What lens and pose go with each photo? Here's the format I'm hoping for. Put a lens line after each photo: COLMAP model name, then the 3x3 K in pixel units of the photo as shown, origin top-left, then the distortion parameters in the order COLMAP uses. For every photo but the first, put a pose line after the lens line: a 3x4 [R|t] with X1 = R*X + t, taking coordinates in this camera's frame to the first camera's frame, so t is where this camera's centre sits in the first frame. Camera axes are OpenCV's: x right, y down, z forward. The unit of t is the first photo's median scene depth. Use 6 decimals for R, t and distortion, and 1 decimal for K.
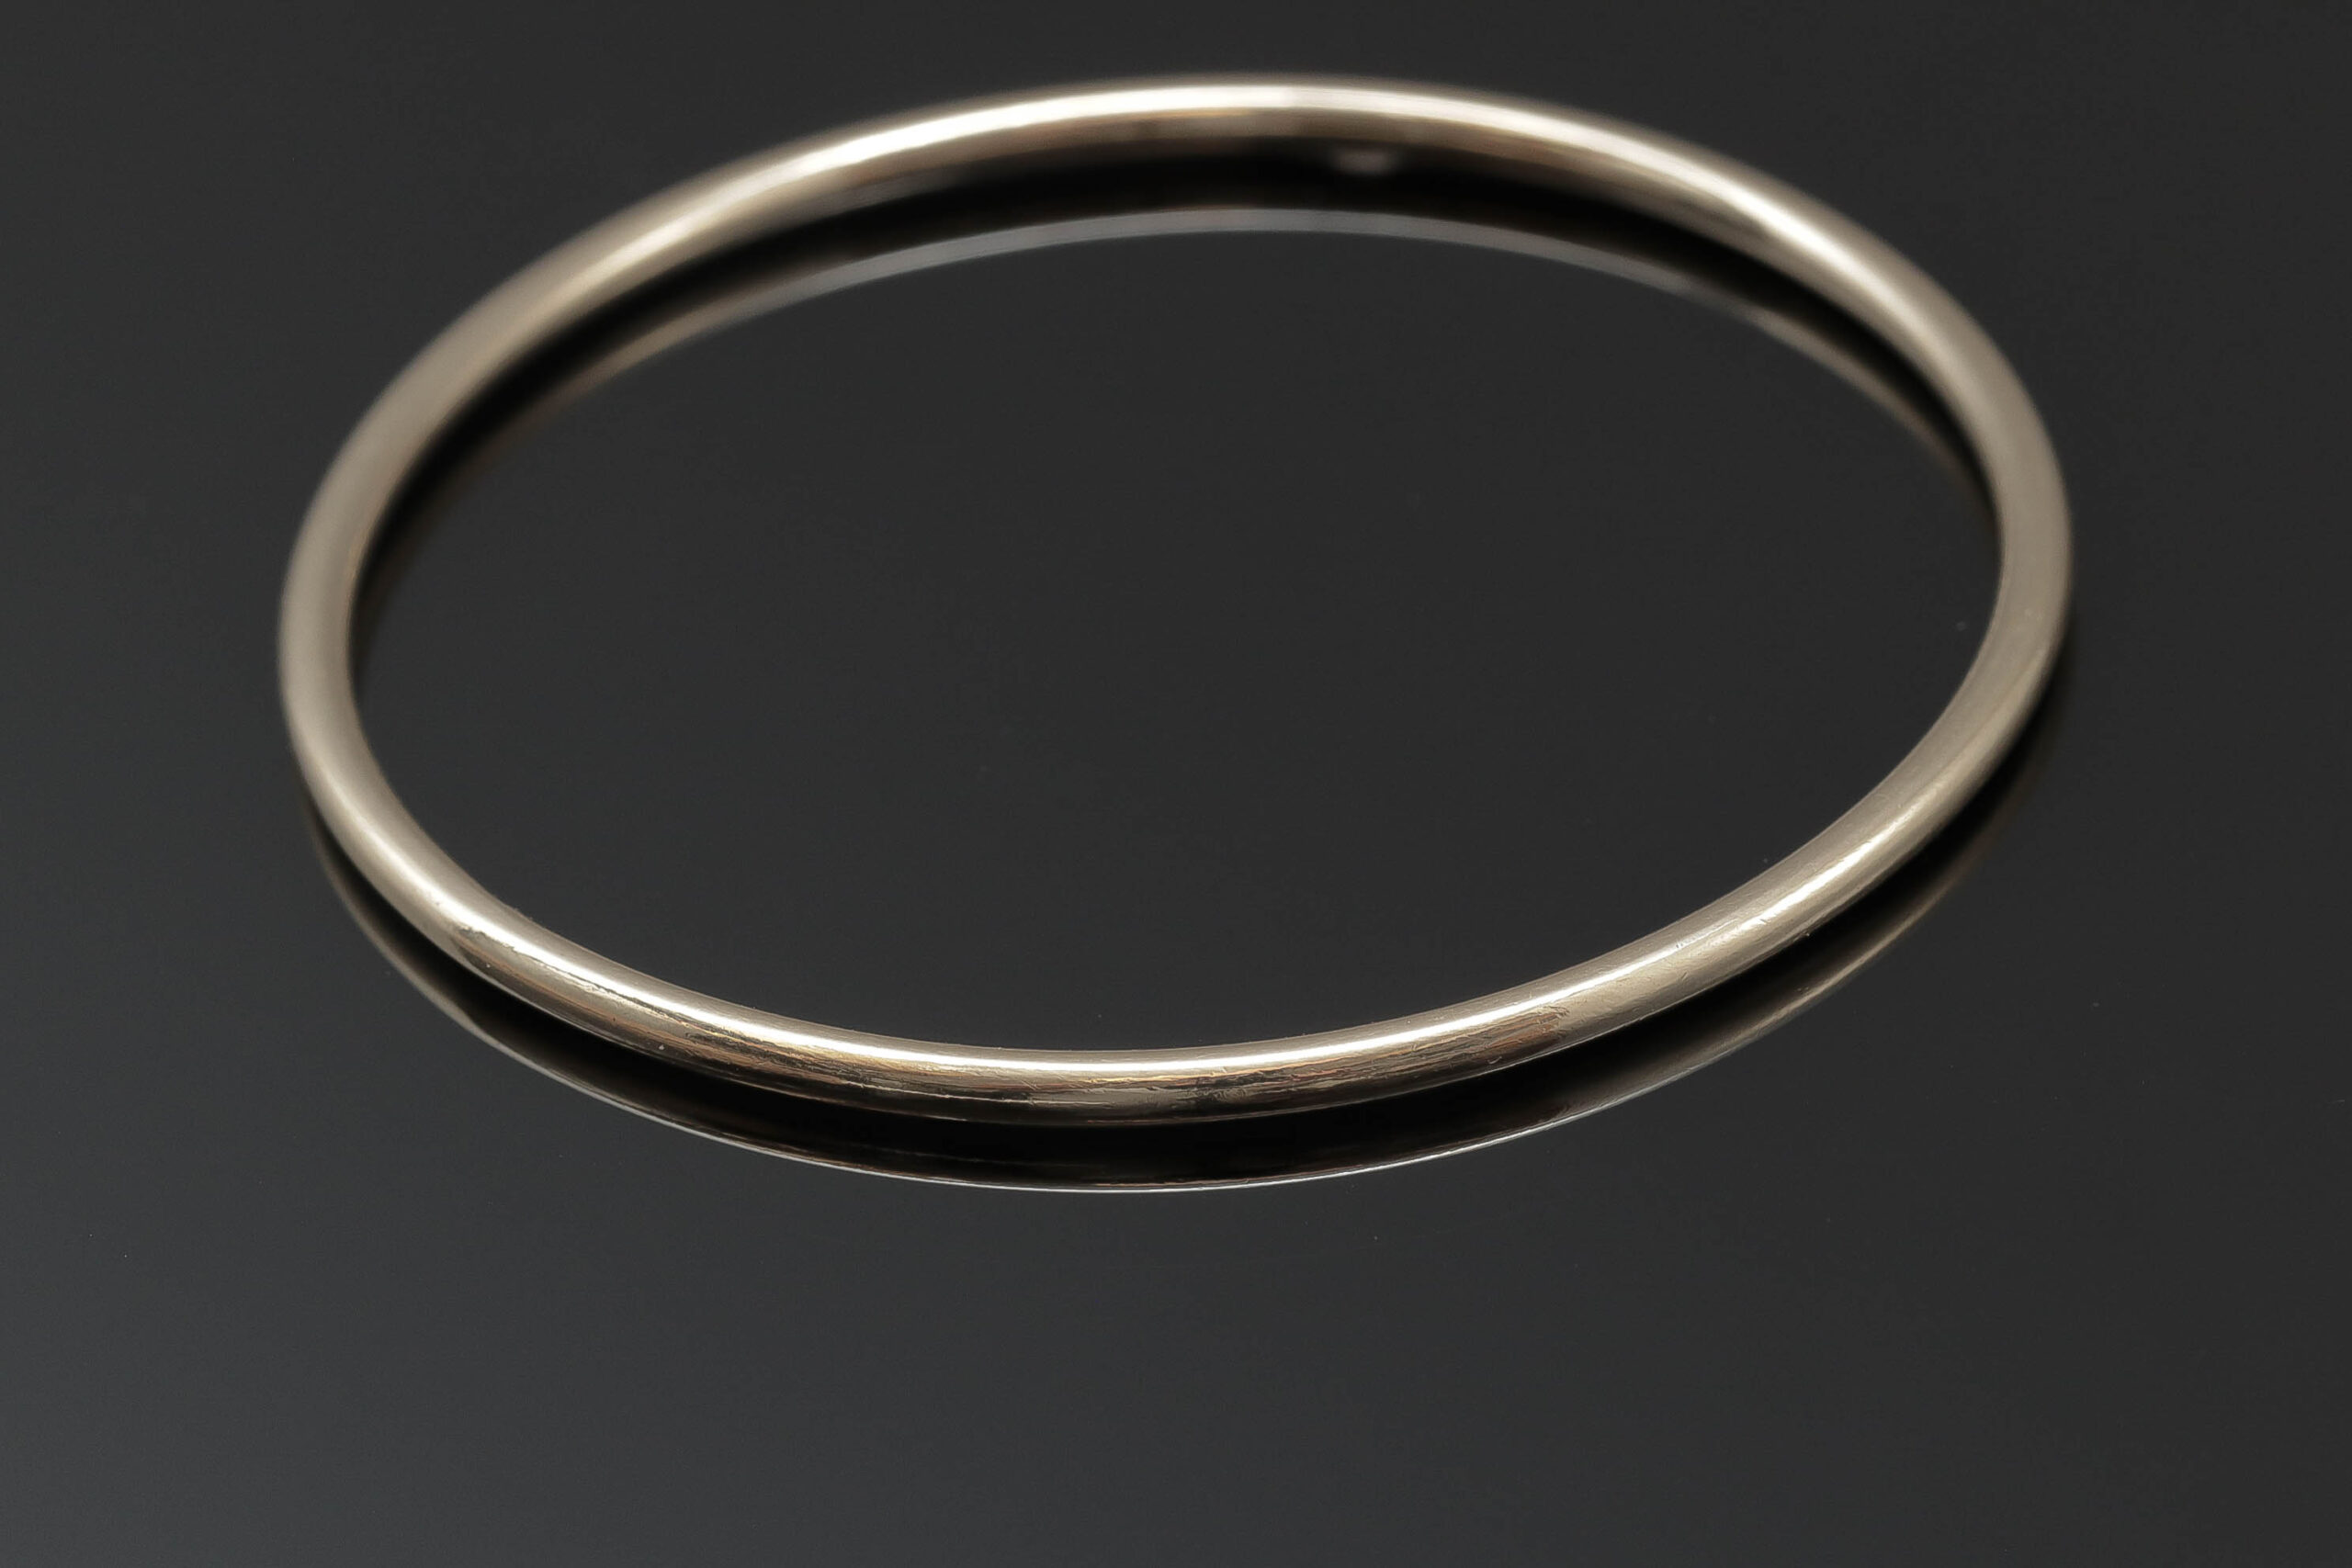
lens RADIAL K [[15943.7, 0, 1176.7], [0, 15943.7, 783.6], [0, 0, 1]] dist [-0.229469, 0.000000]
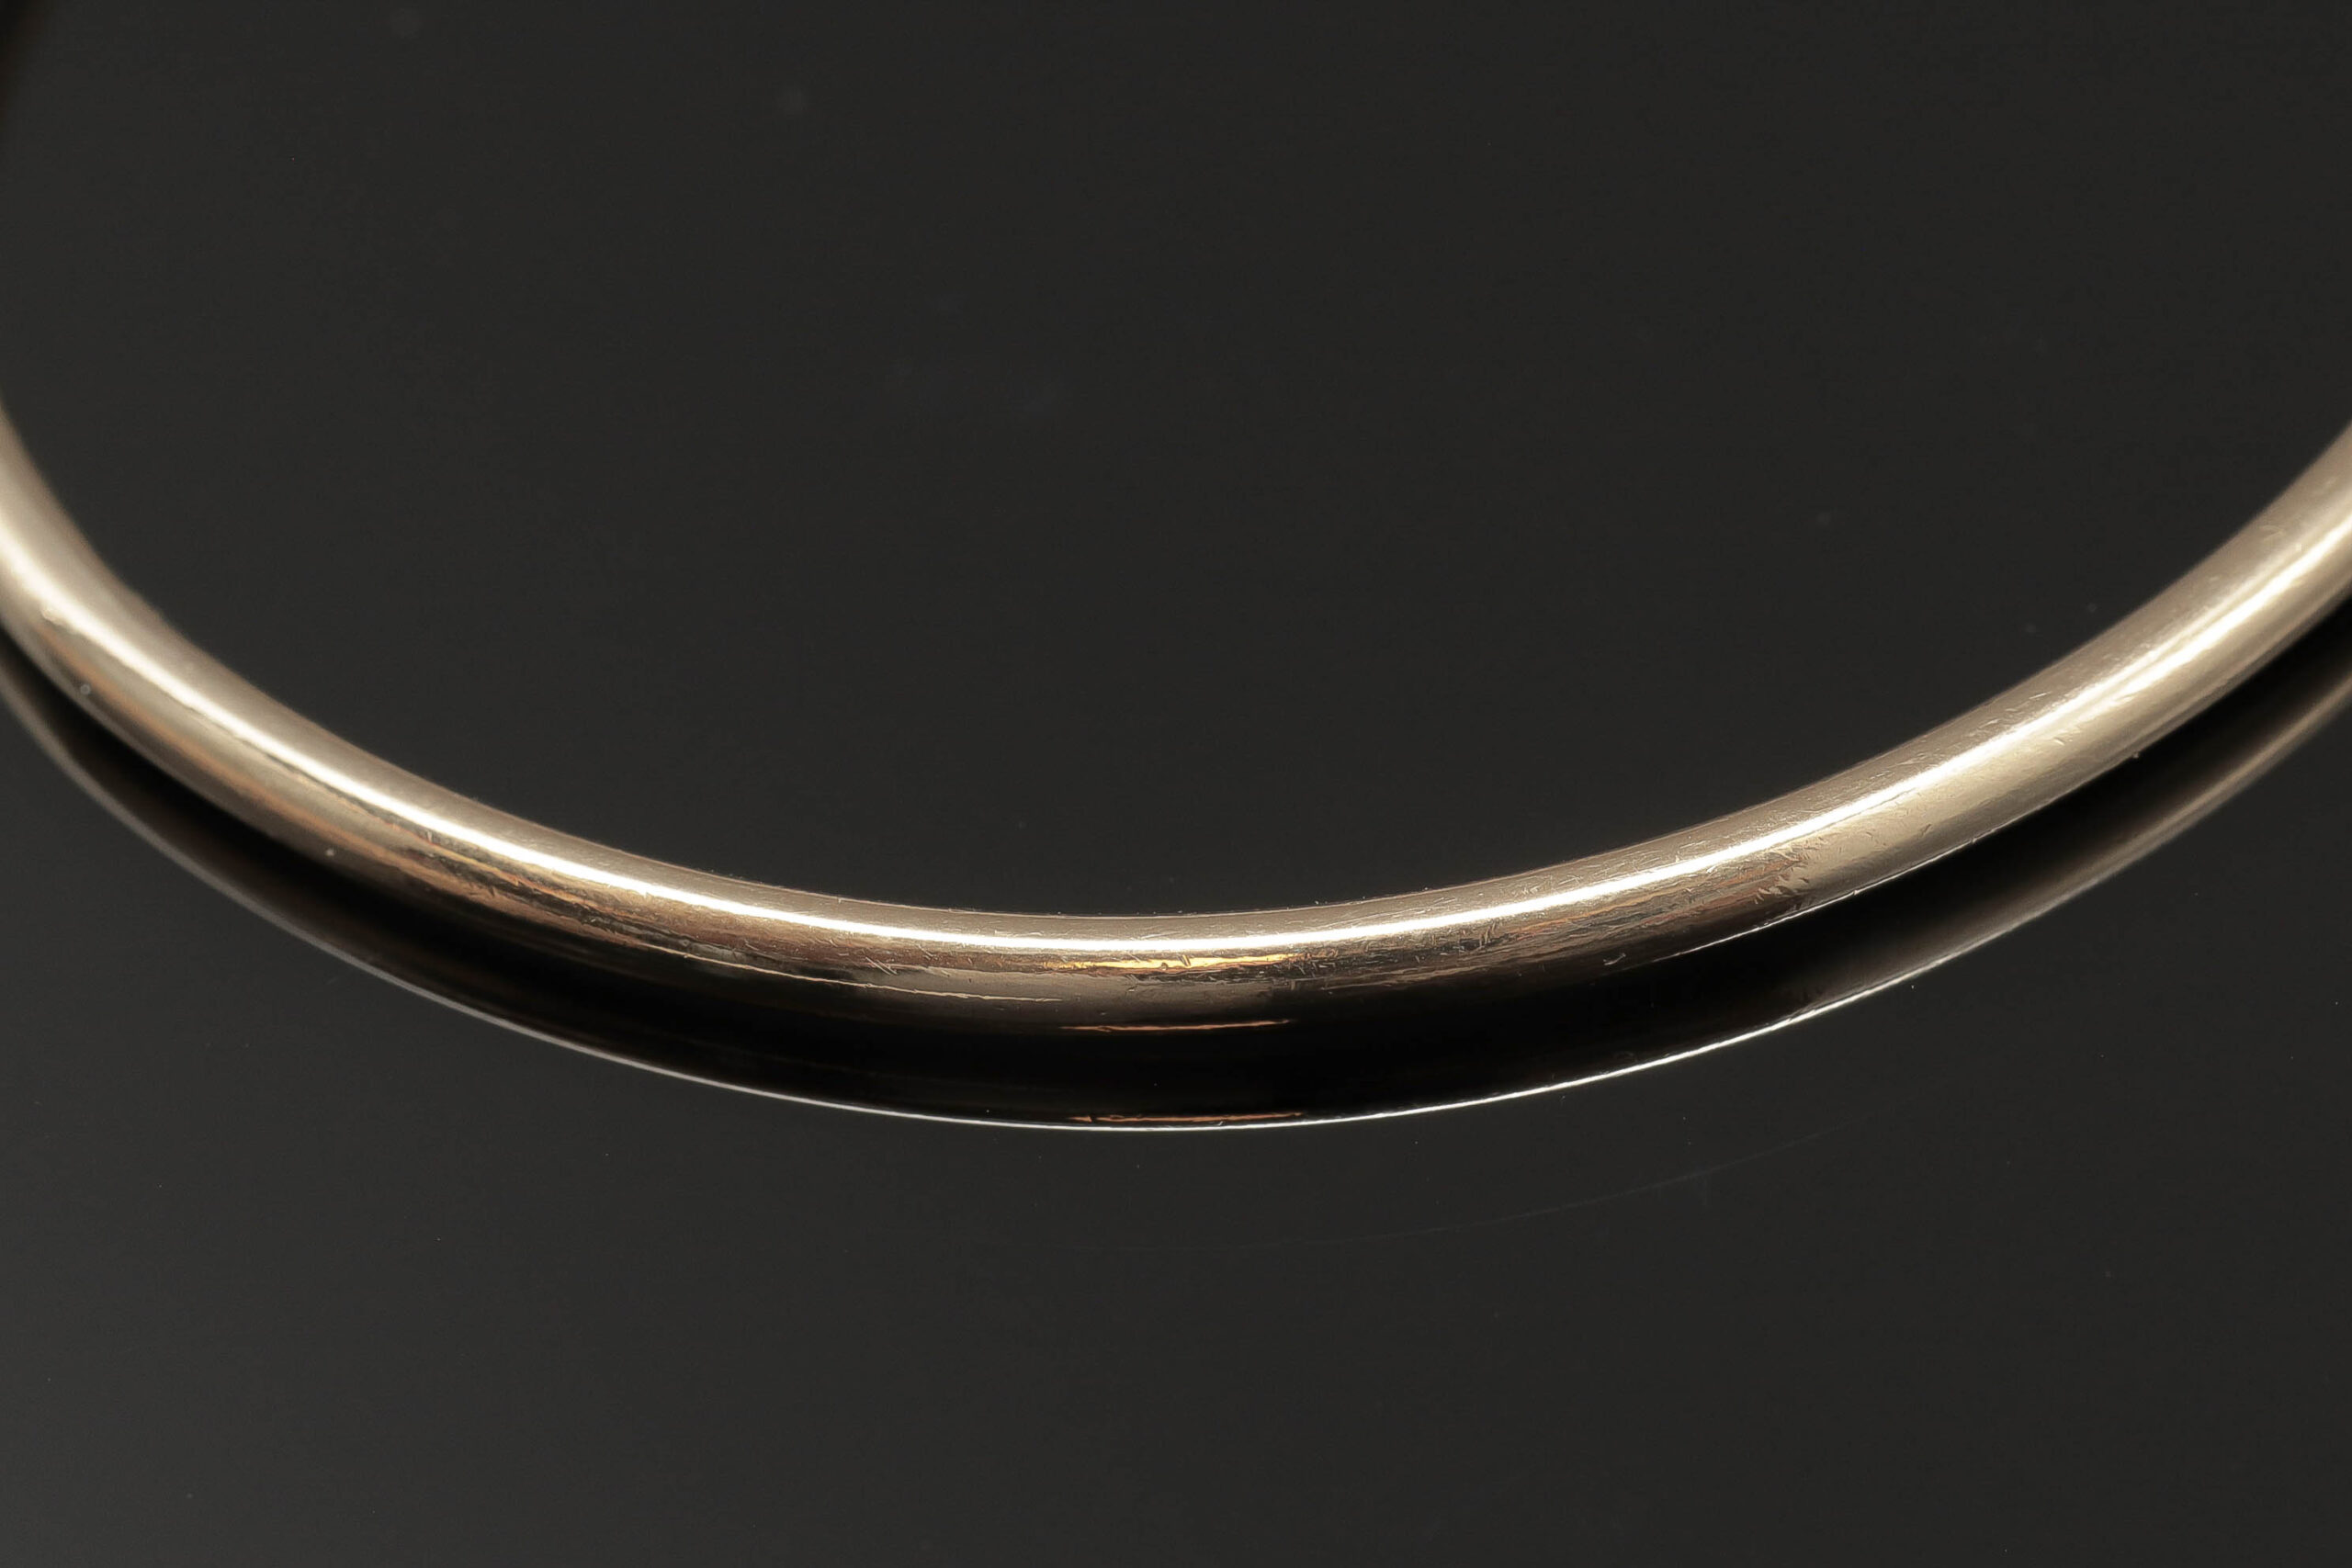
lens RADIAL K [[15943.7, 0, 1175.6], [0, 15943.7, 783.0], [0, 0, 1]] dist [-0.229469, 0.000000]
pose [[0.999997, -0.001485, 0.001896, -0.004066], [0.001481, 0.999997, 0.002034, 0.009651], [-0.001899, -0.002031, 0.999996, 0.311463]]
